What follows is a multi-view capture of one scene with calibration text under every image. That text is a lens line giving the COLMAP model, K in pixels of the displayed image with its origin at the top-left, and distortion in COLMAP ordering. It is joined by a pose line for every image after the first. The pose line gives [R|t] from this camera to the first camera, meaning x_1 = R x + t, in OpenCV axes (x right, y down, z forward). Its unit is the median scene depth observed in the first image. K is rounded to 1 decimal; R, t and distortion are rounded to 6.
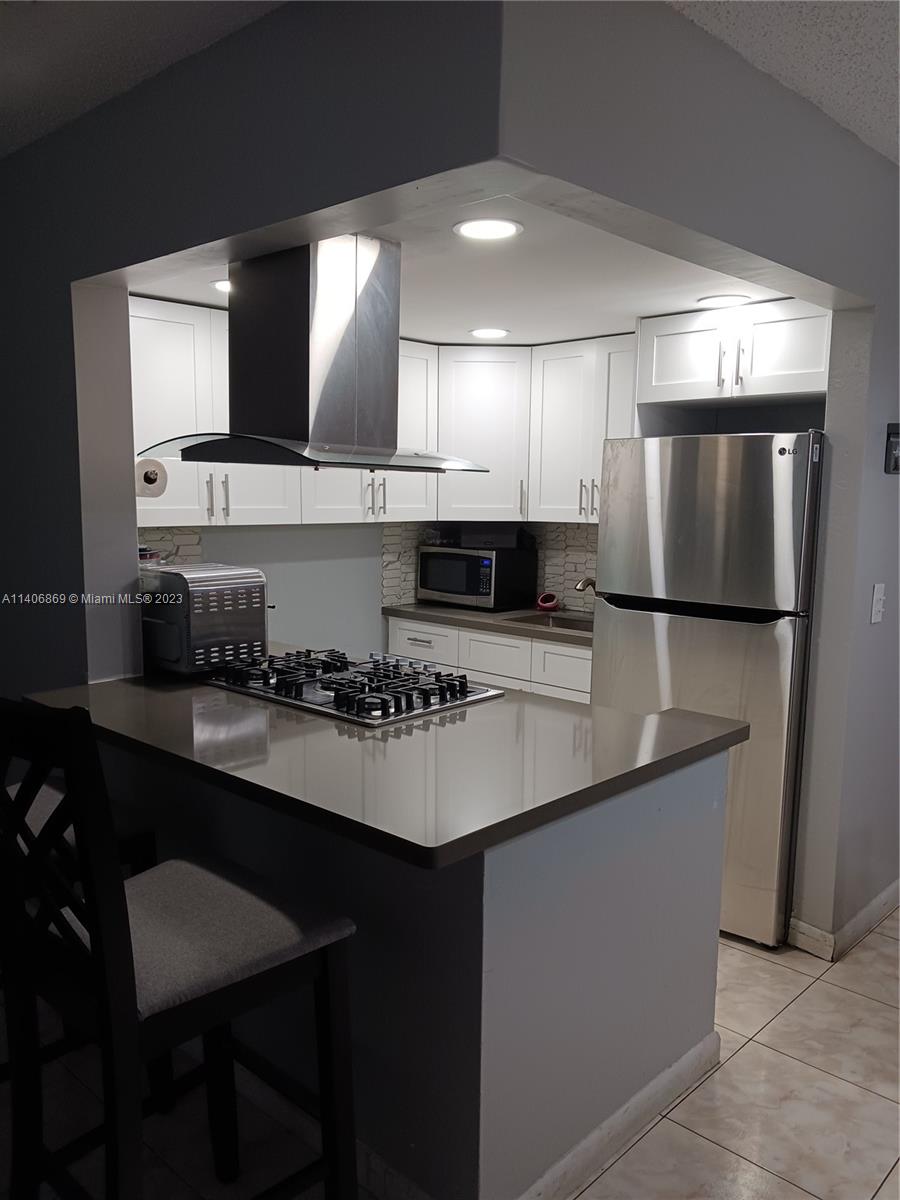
lens RADIAL K [[931.2, 0, 474.1], [0, 931.2, 616.2], [0, 0, 1]] dist [0.105180, -0.205374]
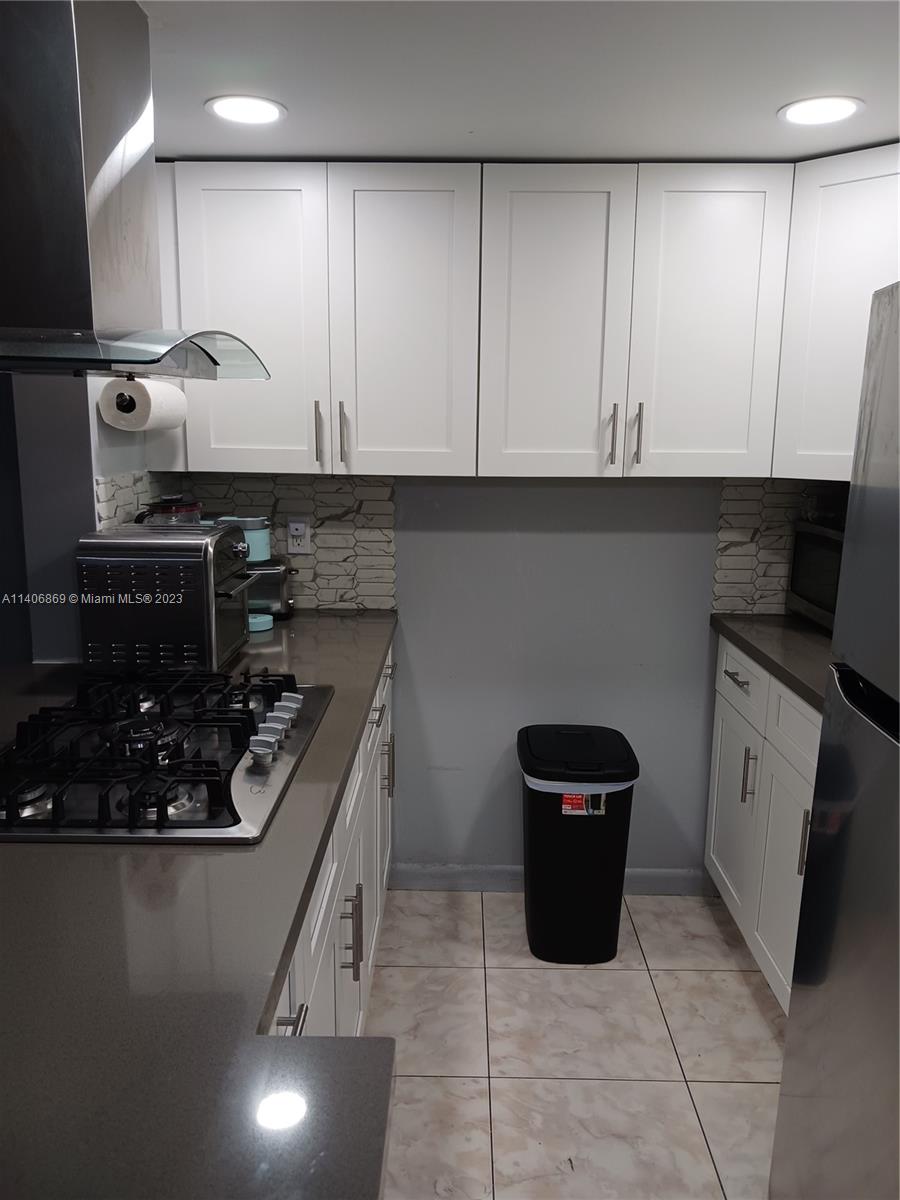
lens RADIAL K [[943.0, 0, 421.2], [0, 943.0, 611.9], [0, 0, 1]] dist [-0.025640, -0.007724]
pose [[0.645961, 0.133755, -0.751561, 0.303191], [-0.101177, 0.990845, 0.089379, -0.057818], [0.756636, 0.018306, 0.653580, 0.529177]]
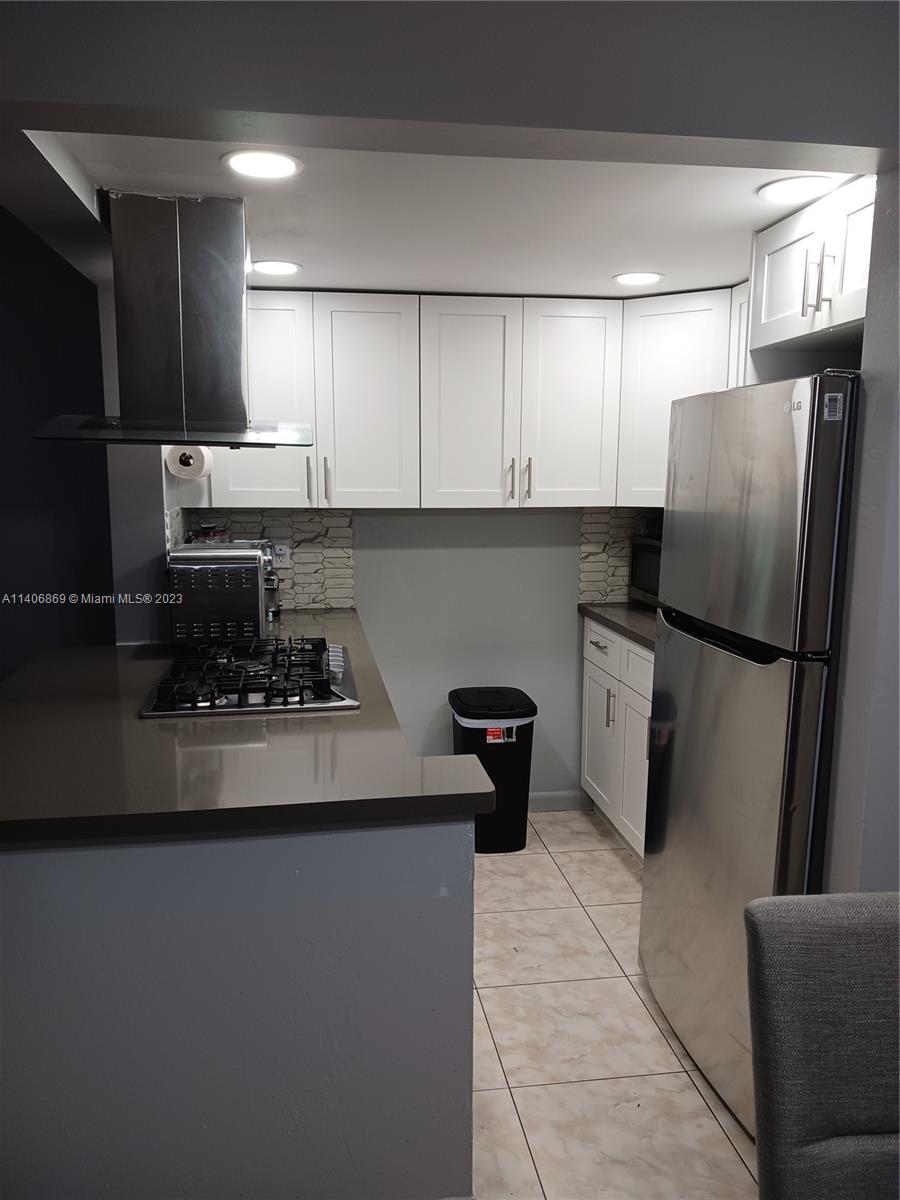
lens RADIAL K [[950.1, 0, 445.9], [0, 950.1, 602.4], [0, 0, 1]] dist [0.005622, -0.009542]
pose [[0.776904, 0.074898, -0.625148, 0.445386], [-0.077482, 0.996726, 0.023125, -0.026624], [0.624833, 0.030472, 0.780164, 0.260029]]
